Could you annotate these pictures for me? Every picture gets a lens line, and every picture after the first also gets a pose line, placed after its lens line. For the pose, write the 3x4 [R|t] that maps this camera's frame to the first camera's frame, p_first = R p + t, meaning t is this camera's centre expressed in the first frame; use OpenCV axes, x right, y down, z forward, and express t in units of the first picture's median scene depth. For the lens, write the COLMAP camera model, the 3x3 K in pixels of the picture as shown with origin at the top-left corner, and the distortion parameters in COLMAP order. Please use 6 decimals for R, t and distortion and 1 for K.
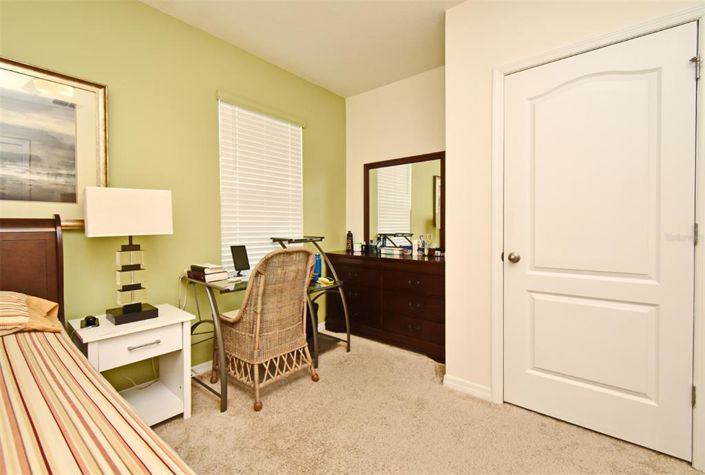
lens RADIAL K [[317.5, 0, 364.9], [0, 317.5, 228.9], [0, 0, 1]] dist [0.002658, 0.000234]
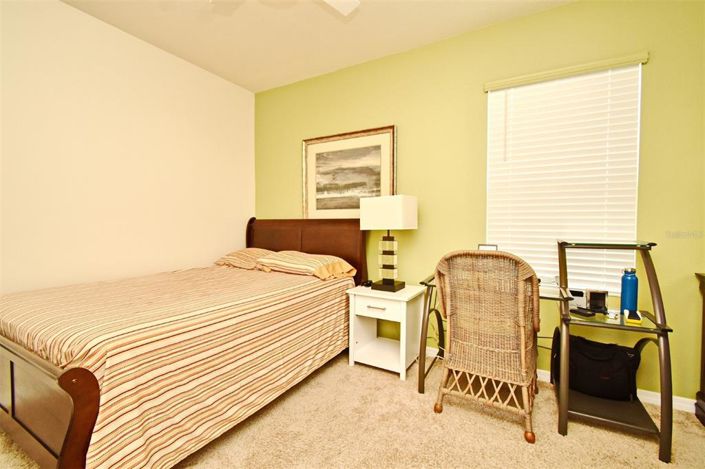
lens RADIAL K [[311.0, 0, 352.5], [0, 311.0, 234.5], [0, 0, 1]] dist [-0.000641, -0.000030]
pose [[0.145303, 0.037096, -0.988692, 0.575048], [-0.013719, 0.999276, 0.035477, -0.004449], [0.989292, 0.008409, 0.145707, 0.625824]]
